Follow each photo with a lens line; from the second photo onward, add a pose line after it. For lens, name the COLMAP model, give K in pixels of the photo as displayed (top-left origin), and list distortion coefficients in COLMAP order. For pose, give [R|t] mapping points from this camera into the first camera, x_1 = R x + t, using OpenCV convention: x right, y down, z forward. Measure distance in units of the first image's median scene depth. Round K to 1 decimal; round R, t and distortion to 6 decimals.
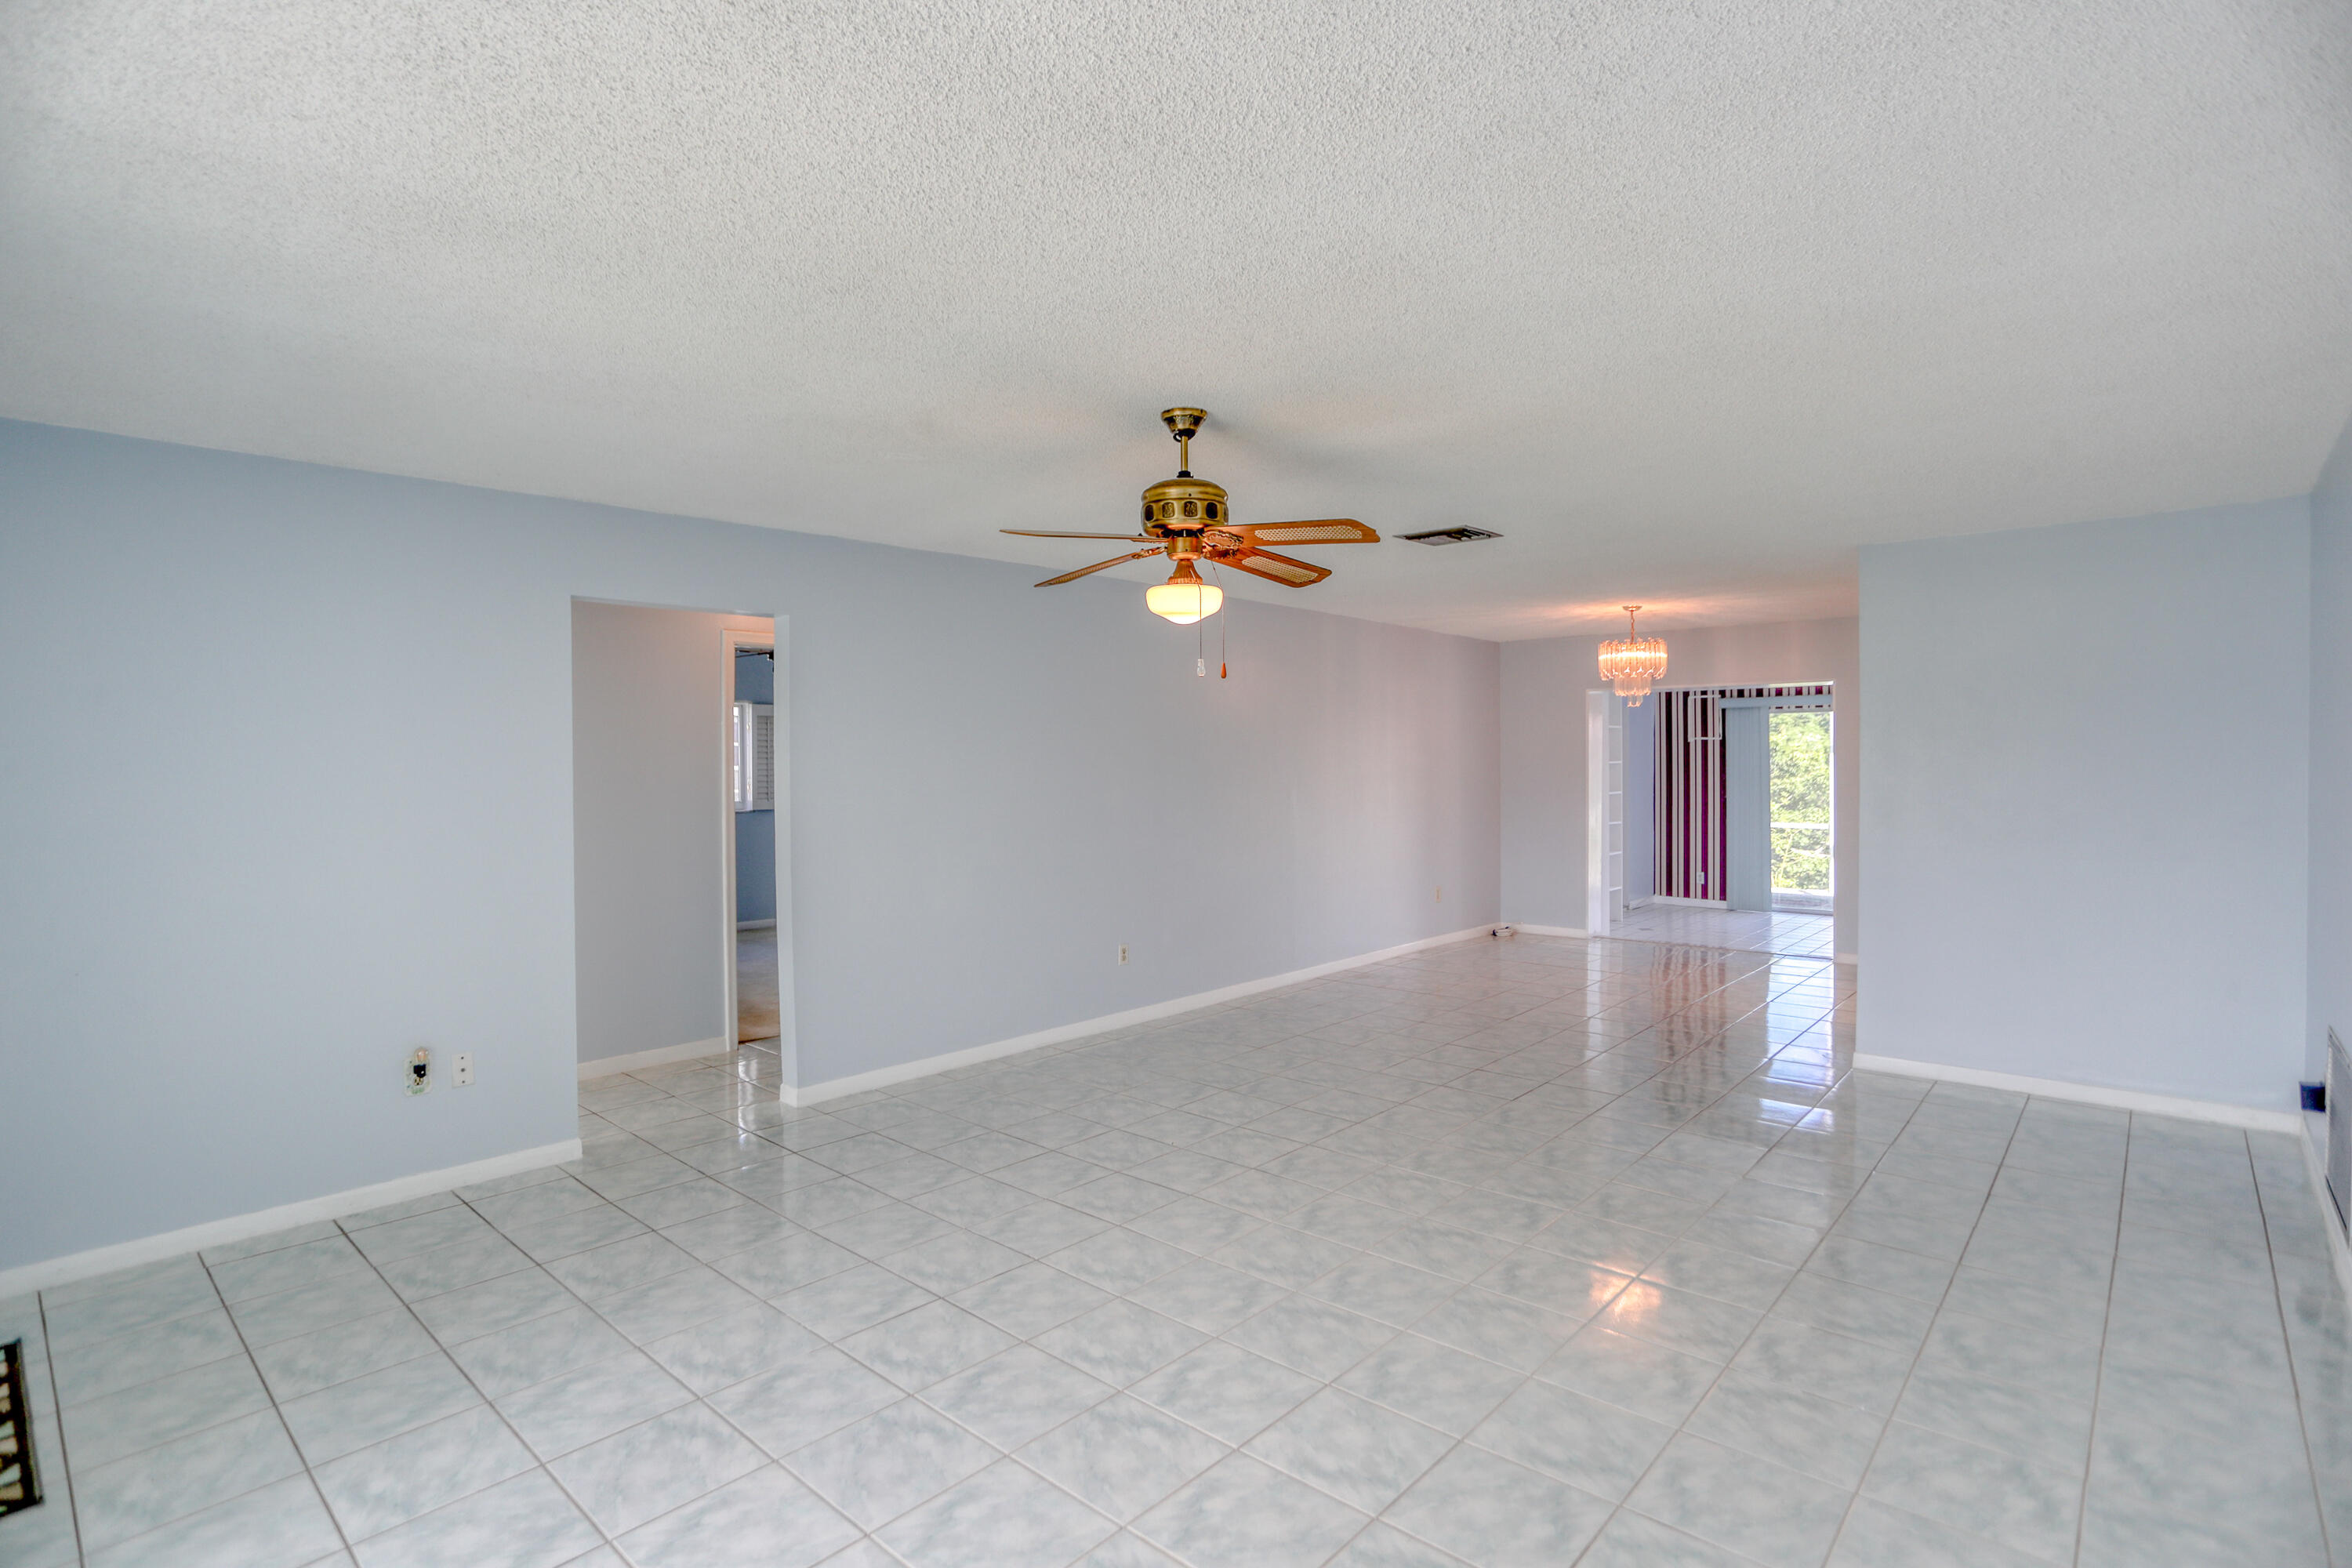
lens RADIAL K [[1144.3, 0, 1164.8], [0, 1144.3, 769.5], [0, 0, 1]] dist [-0.065578, 0.025899]
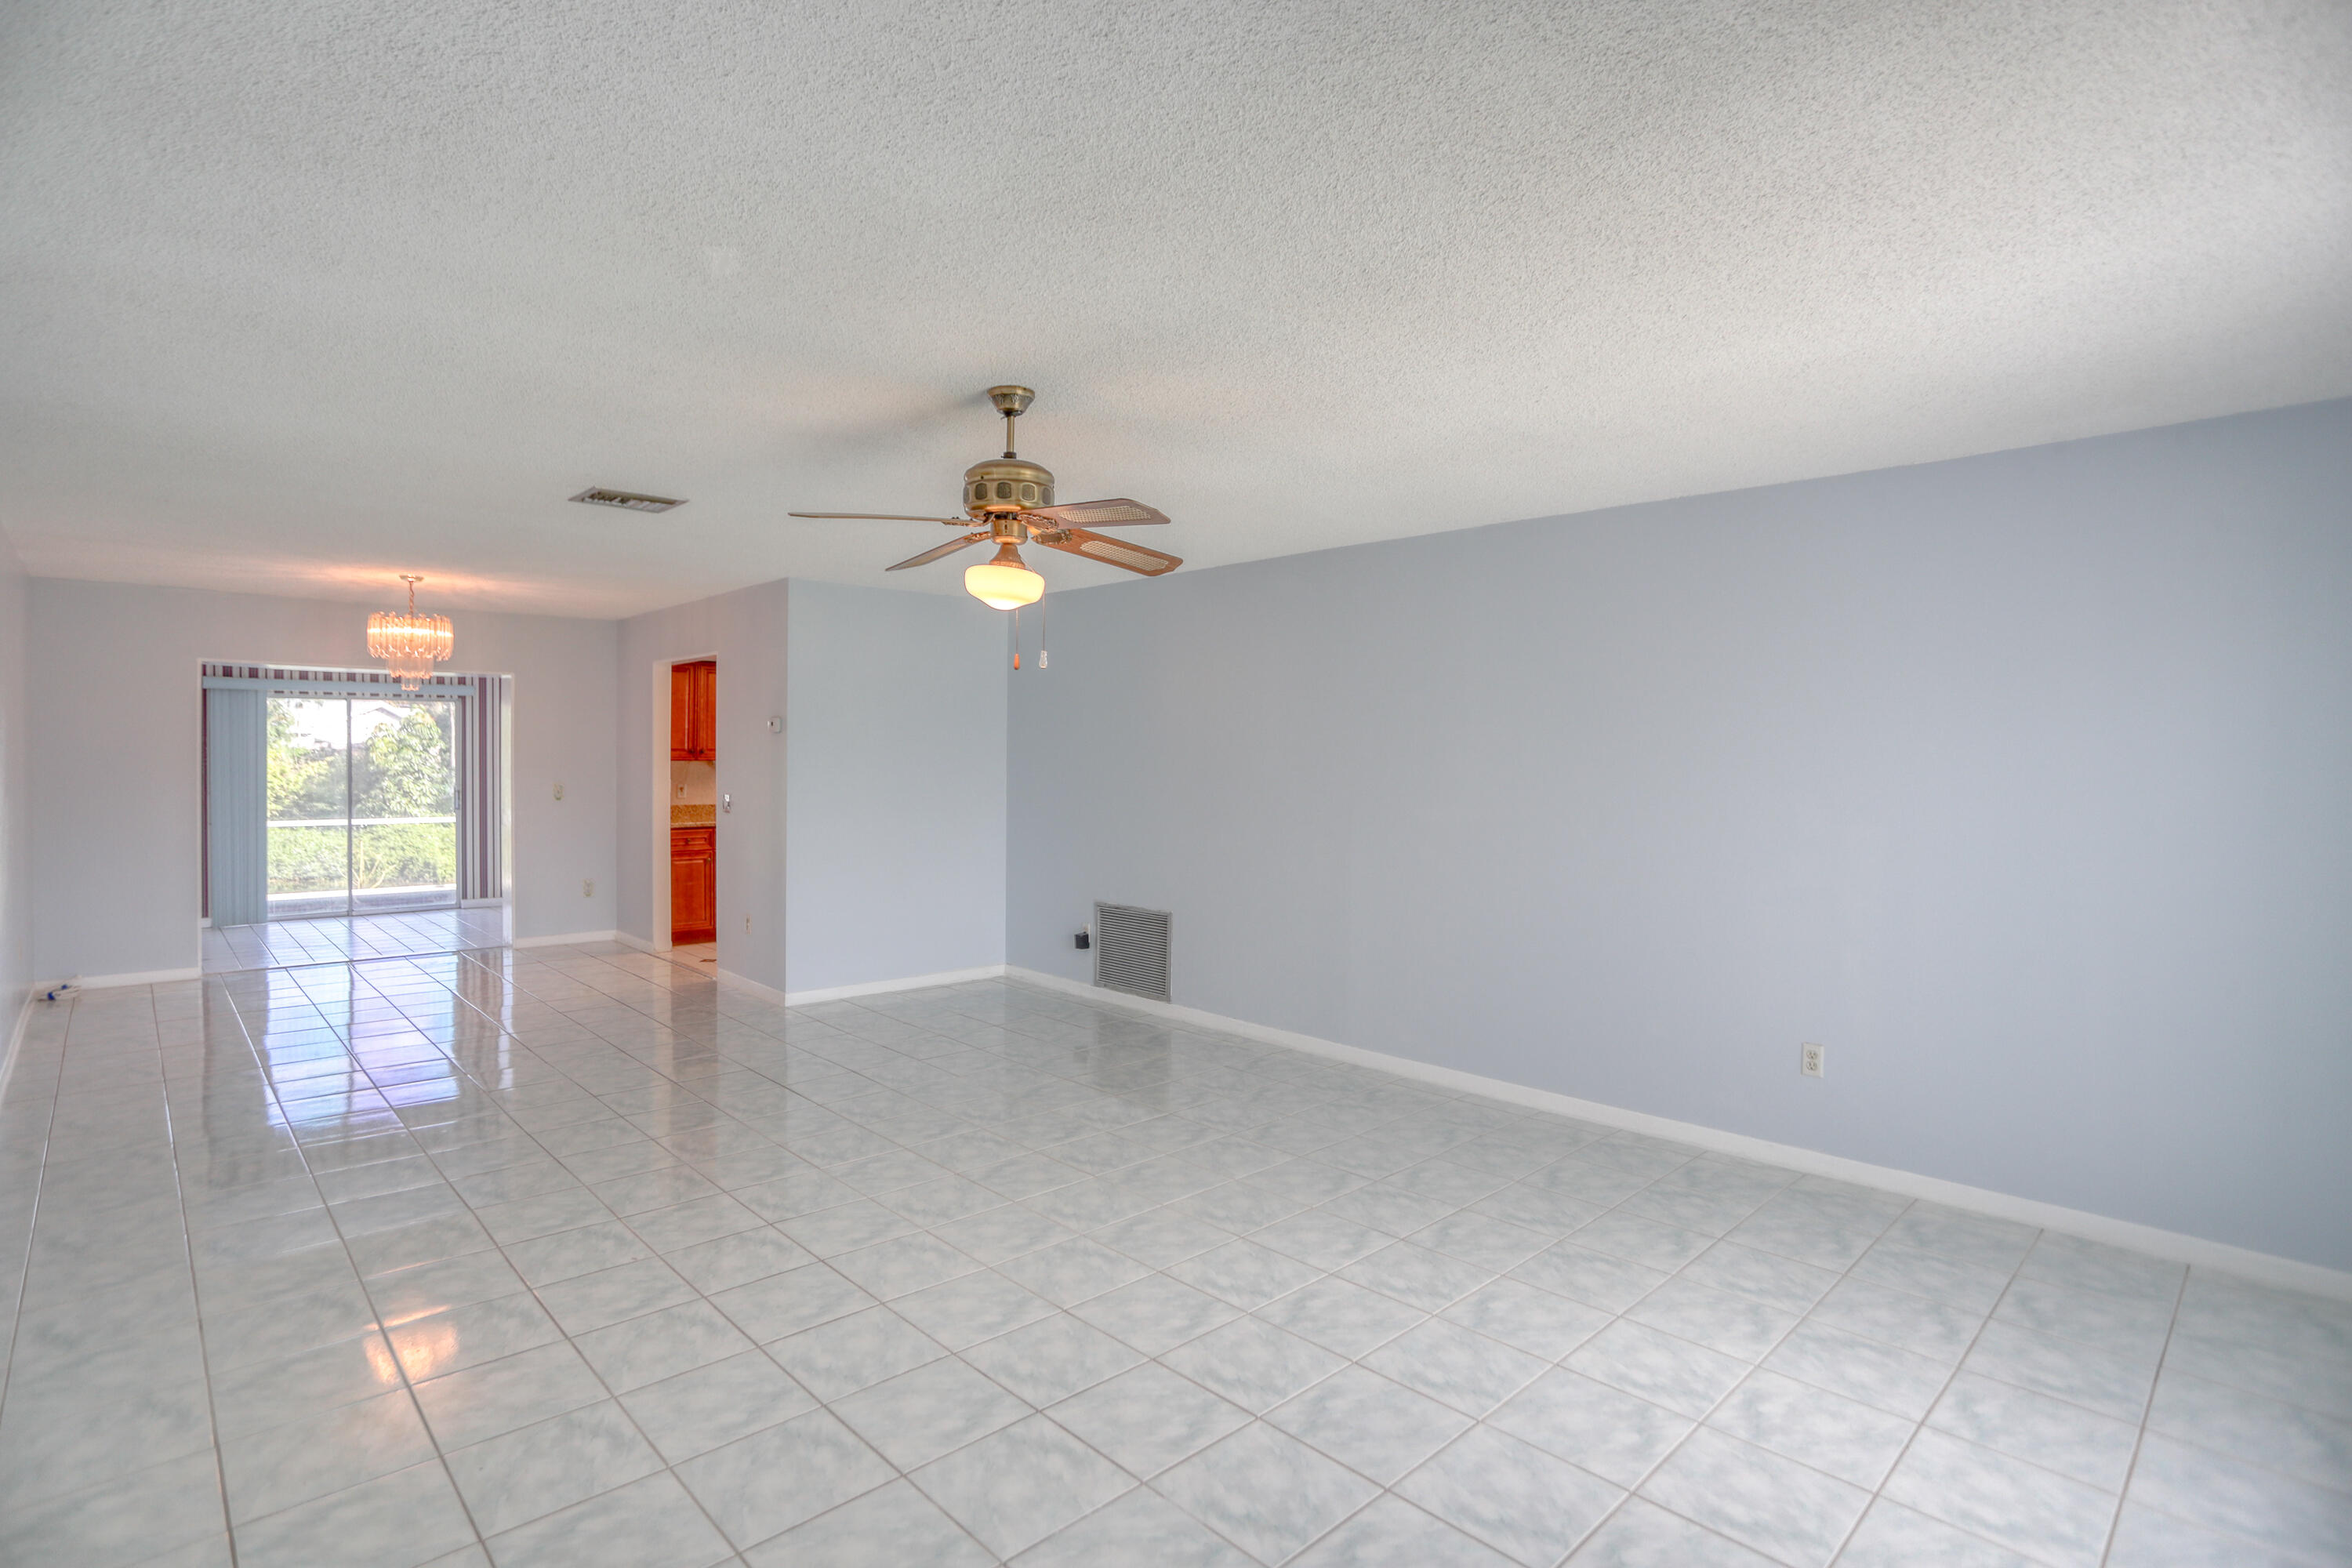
lens RADIAL K [[1144.3, 0, 1158.6], [0, 1144.3, 782.9], [0, 0, 1]] dist [-0.065578, 0.025899]
pose [[0.082882, -0.017159, 0.996412, -0.873896], [-0.002082, 0.999847, 0.017392, 0.001151], [-0.996557, -0.003516, 0.082834, 0.748361]]
